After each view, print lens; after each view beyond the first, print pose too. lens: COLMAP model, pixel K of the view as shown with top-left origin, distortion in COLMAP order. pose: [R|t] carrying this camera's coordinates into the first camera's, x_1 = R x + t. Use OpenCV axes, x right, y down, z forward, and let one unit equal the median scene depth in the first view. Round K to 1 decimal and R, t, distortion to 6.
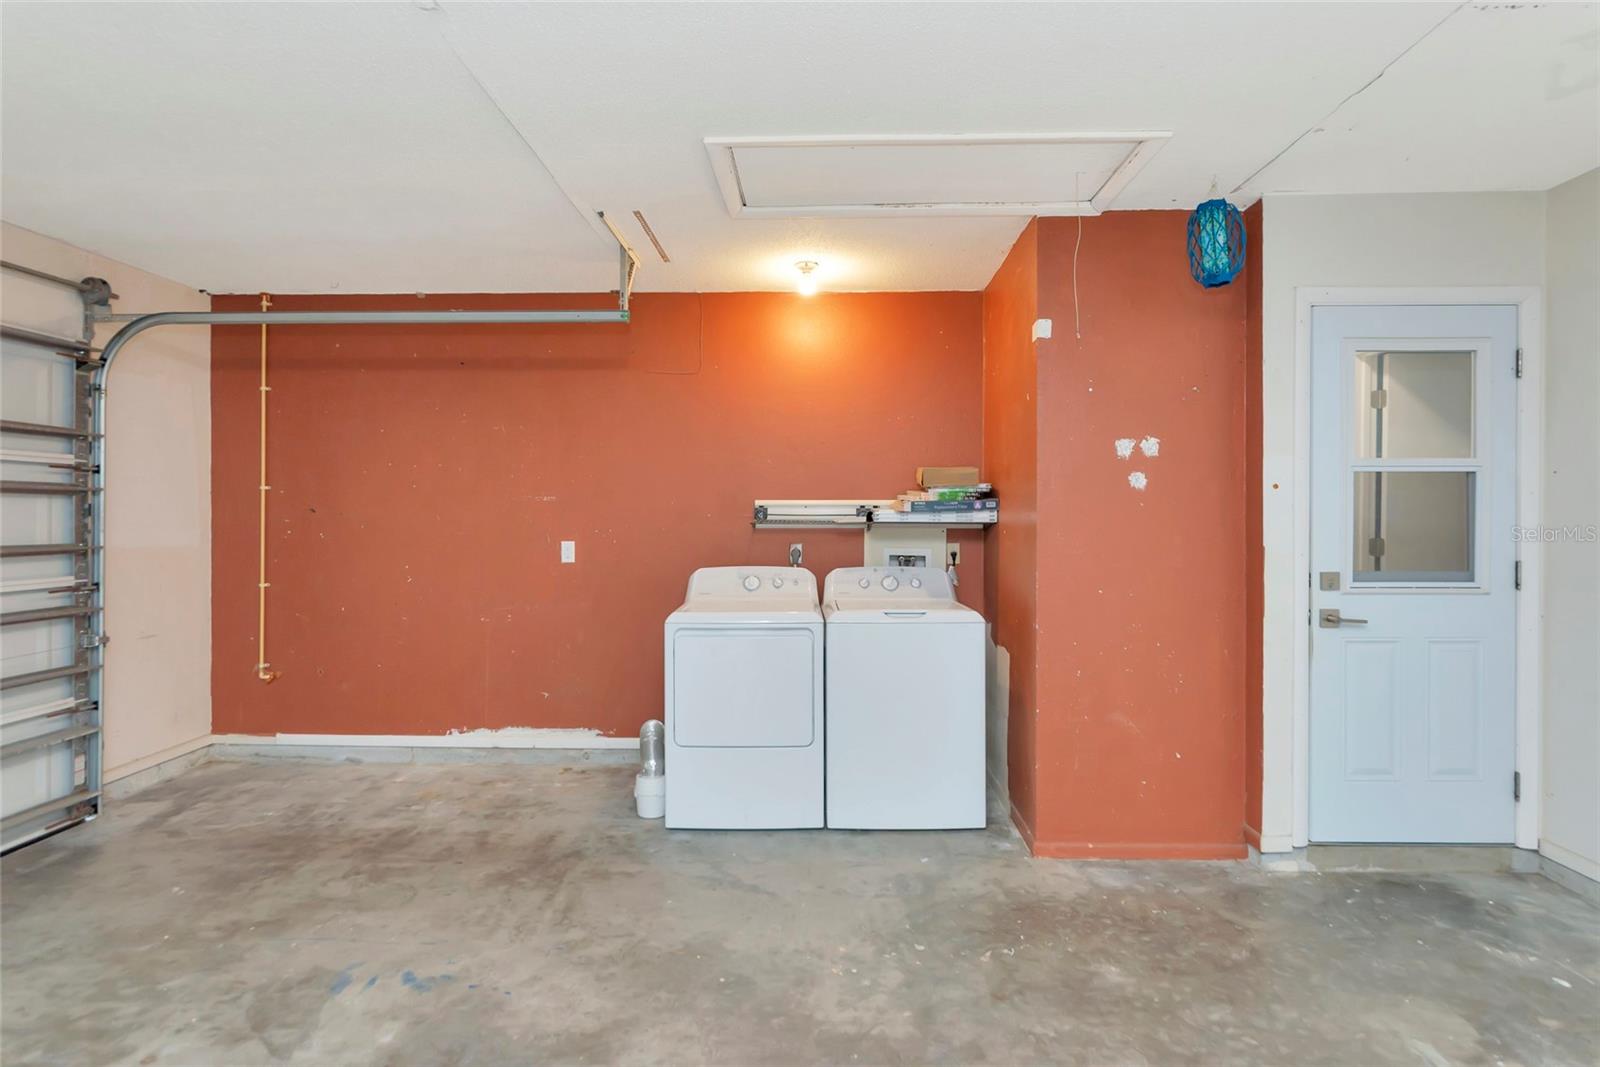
lens RADIAL K [[789.1, 0, 798.8], [0, 789.1, 525.2], [0, 0, 1]] dist [0.001409, 0.000920]
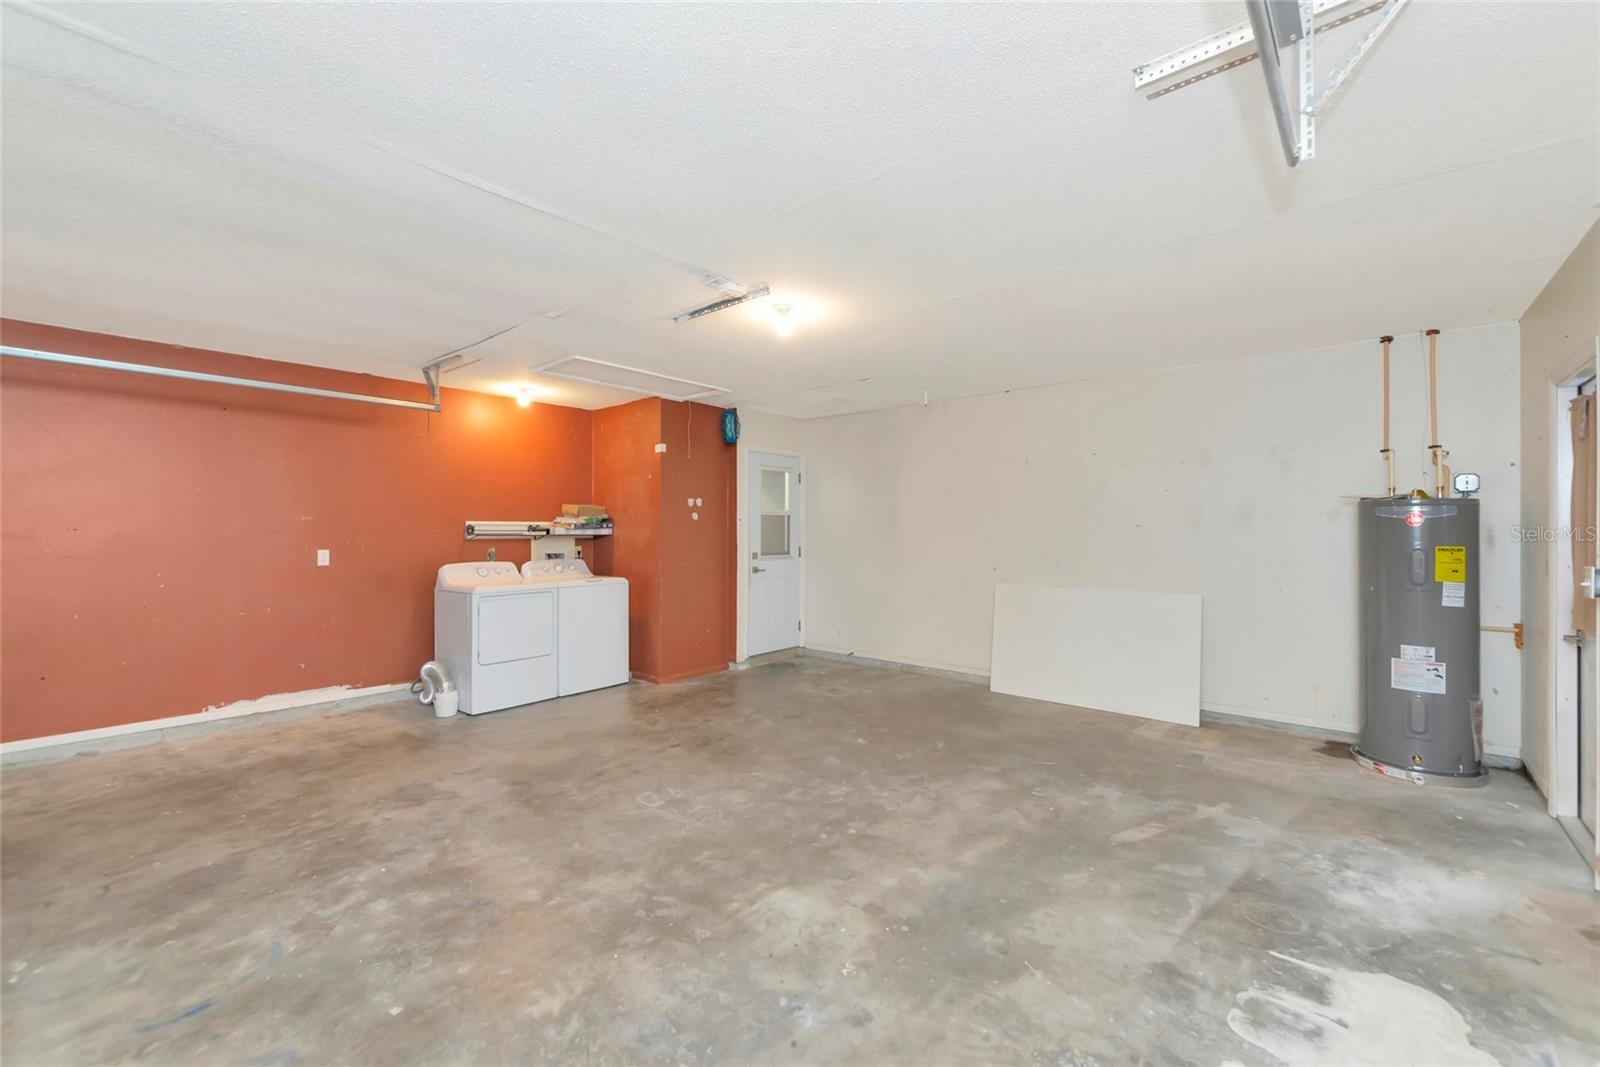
lens RADIAL K [[649.7, 0, 799.4], [0, 649.7, 533.2], [0, 0, 1]] dist [0.000489, 0.000069]
pose [[0.633015, -0.003029, 0.774134, -0.802814], [0.008631, 0.999958, -0.003145, 0.002997], [-0.774091, 0.008672, 0.633015, -0.432059]]
